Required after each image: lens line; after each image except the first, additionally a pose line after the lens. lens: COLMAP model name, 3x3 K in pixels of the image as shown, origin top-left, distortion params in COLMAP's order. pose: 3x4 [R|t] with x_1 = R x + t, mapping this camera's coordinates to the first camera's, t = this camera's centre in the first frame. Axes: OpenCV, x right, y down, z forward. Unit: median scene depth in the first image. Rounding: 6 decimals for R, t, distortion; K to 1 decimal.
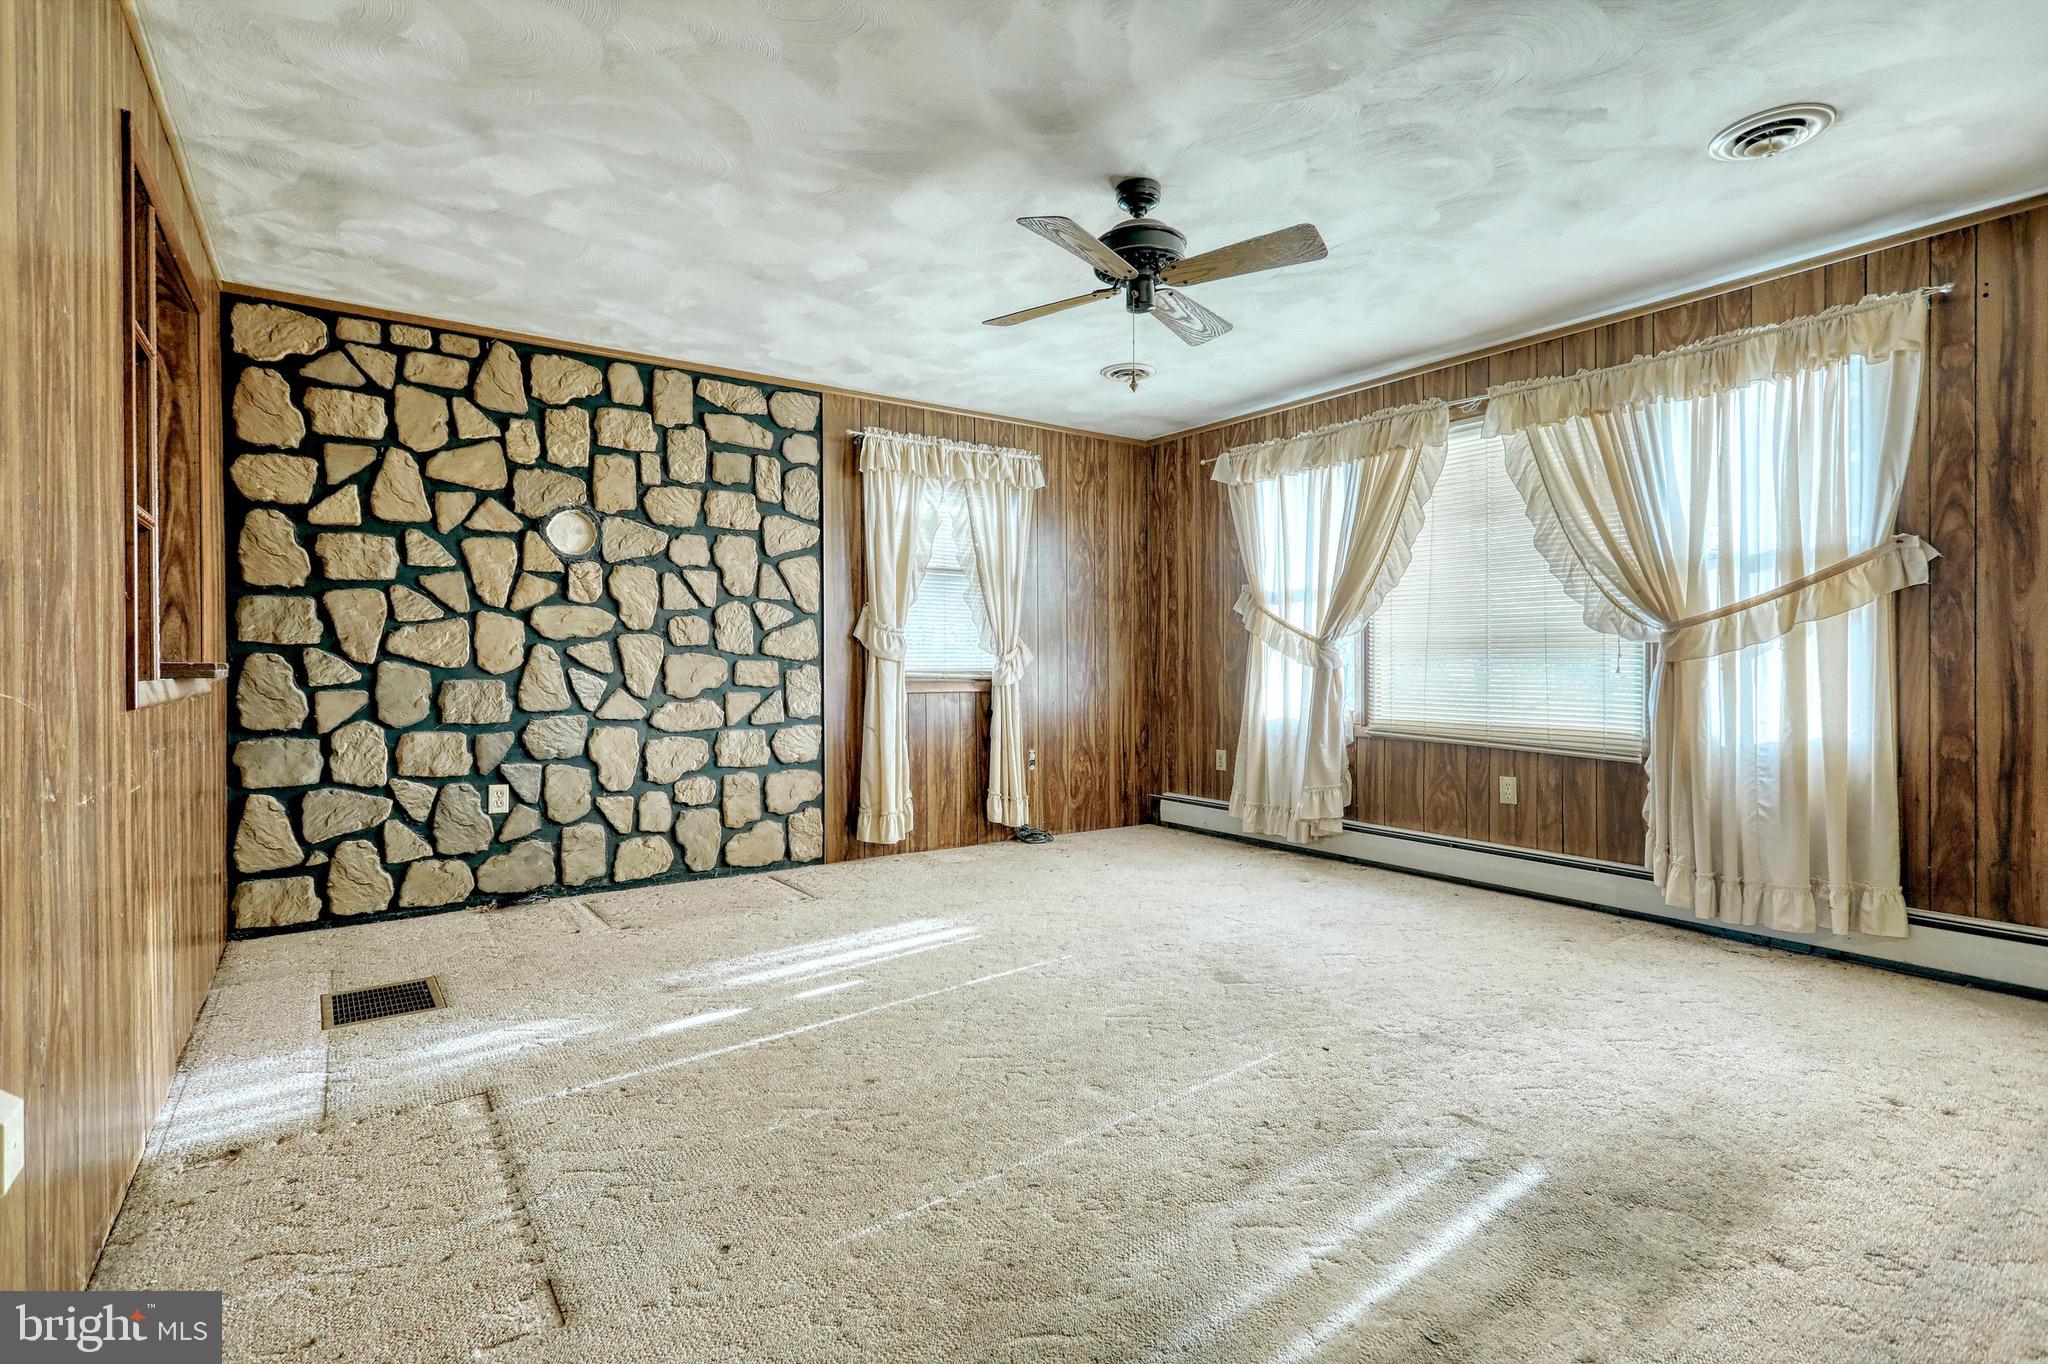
lens RADIAL K [[977.8, 0, 1021.6], [0, 977.8, 670.4], [0, 0, 1]] dist [-0.002783, 0.001642]
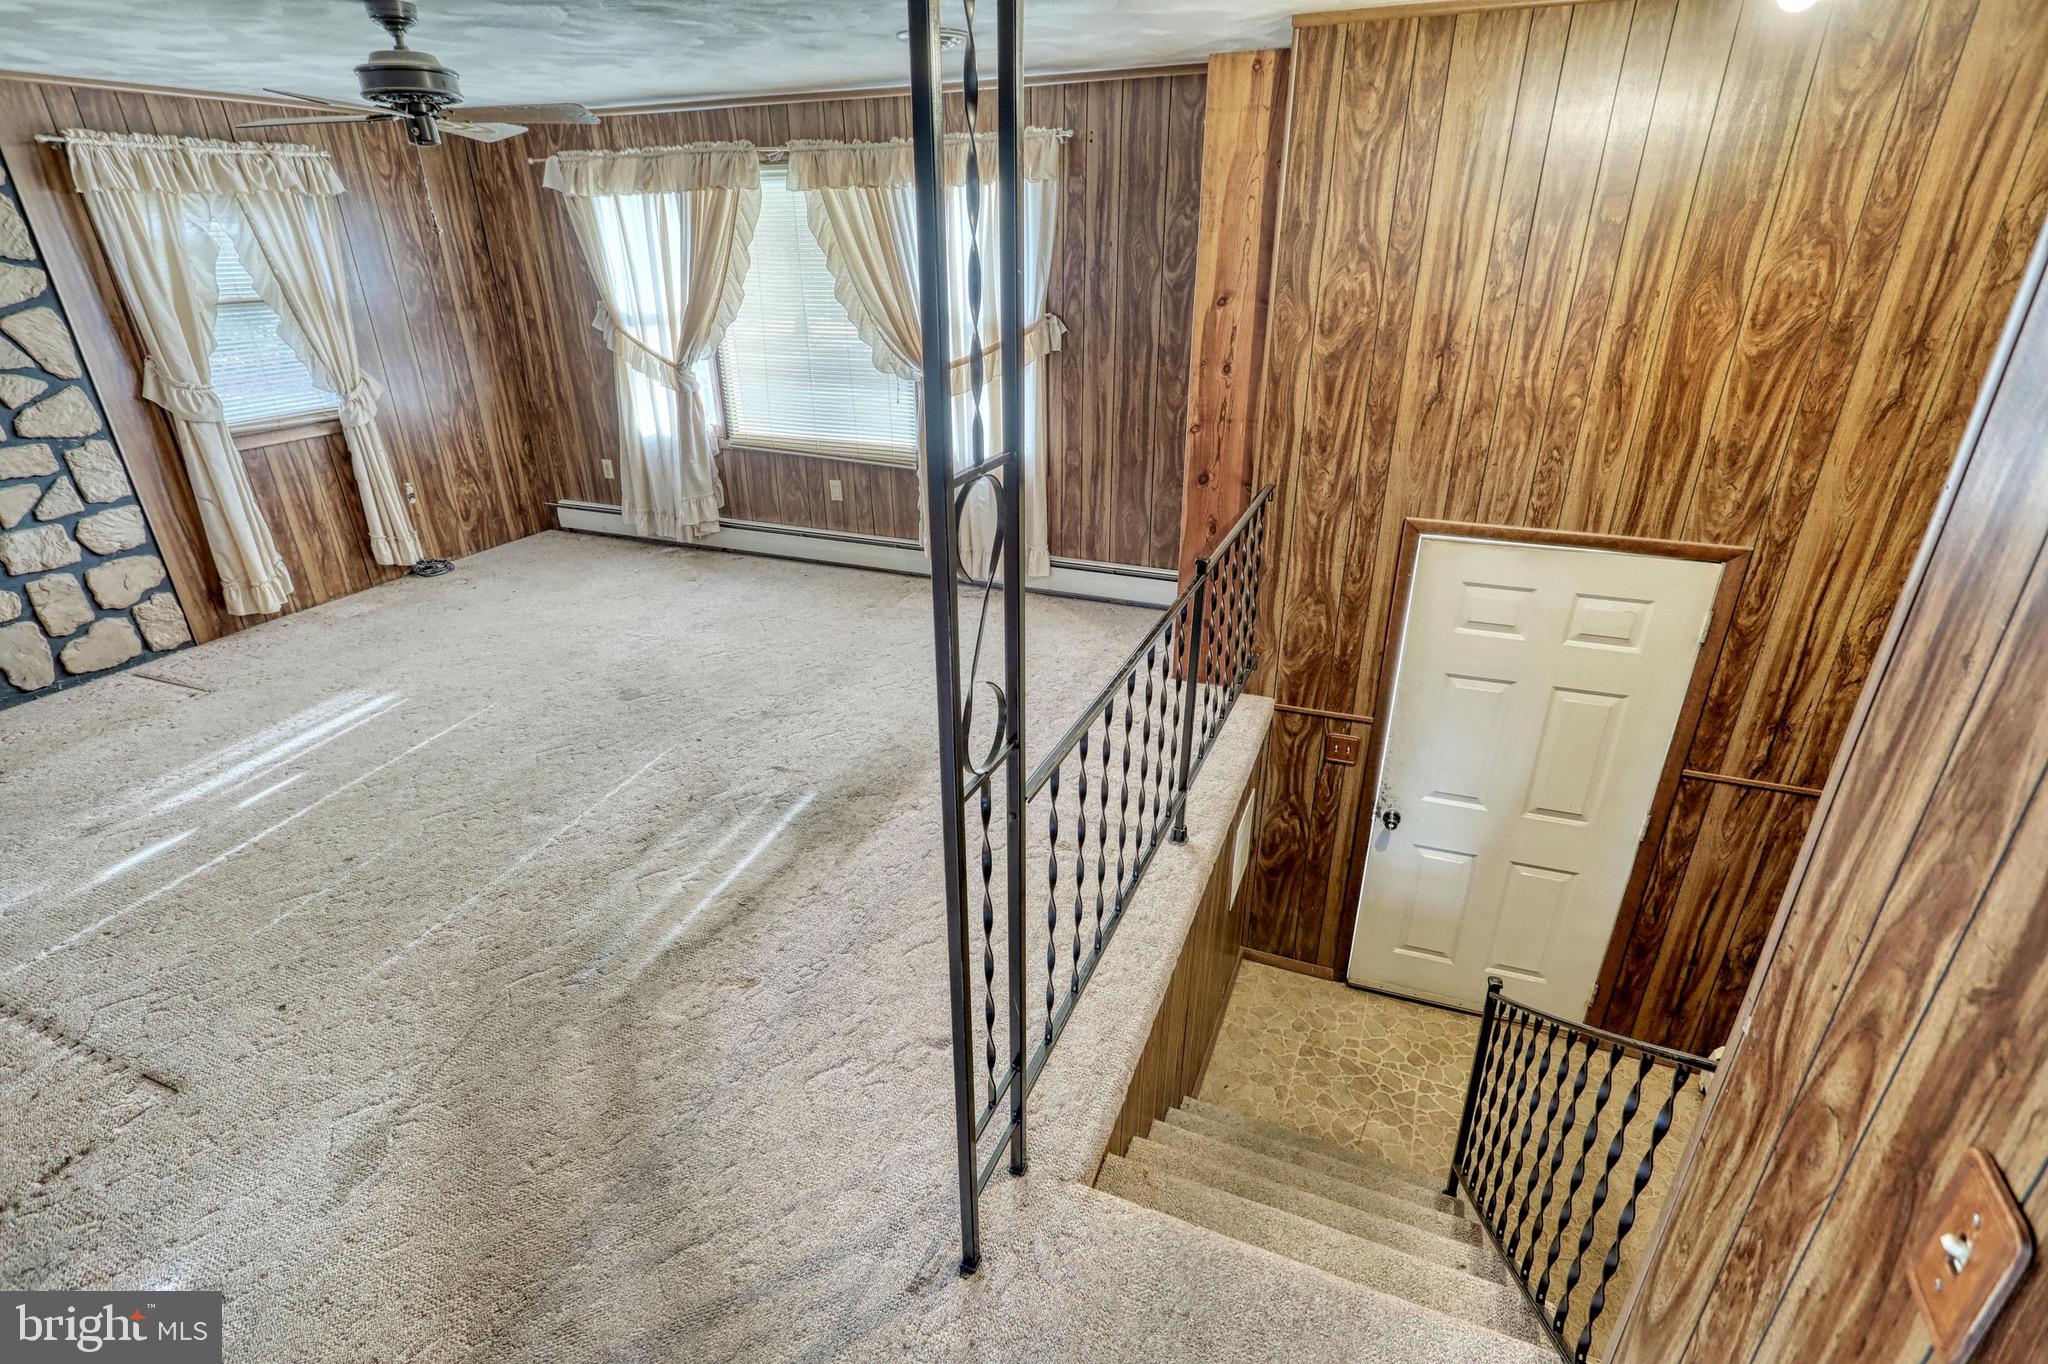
lens RADIAL K [[977.8, 0, 1021.6], [0, 977.8, 670.4], [0, 0, 1]] dist [-0.002783, 0.001642]
pose [[0.844333, -0.229448, 0.484206, 0.015062], [0.015825, 0.913959, 0.405498, -0.161275], [-0.535585, -0.334713, 0.775317, -0.202630]]
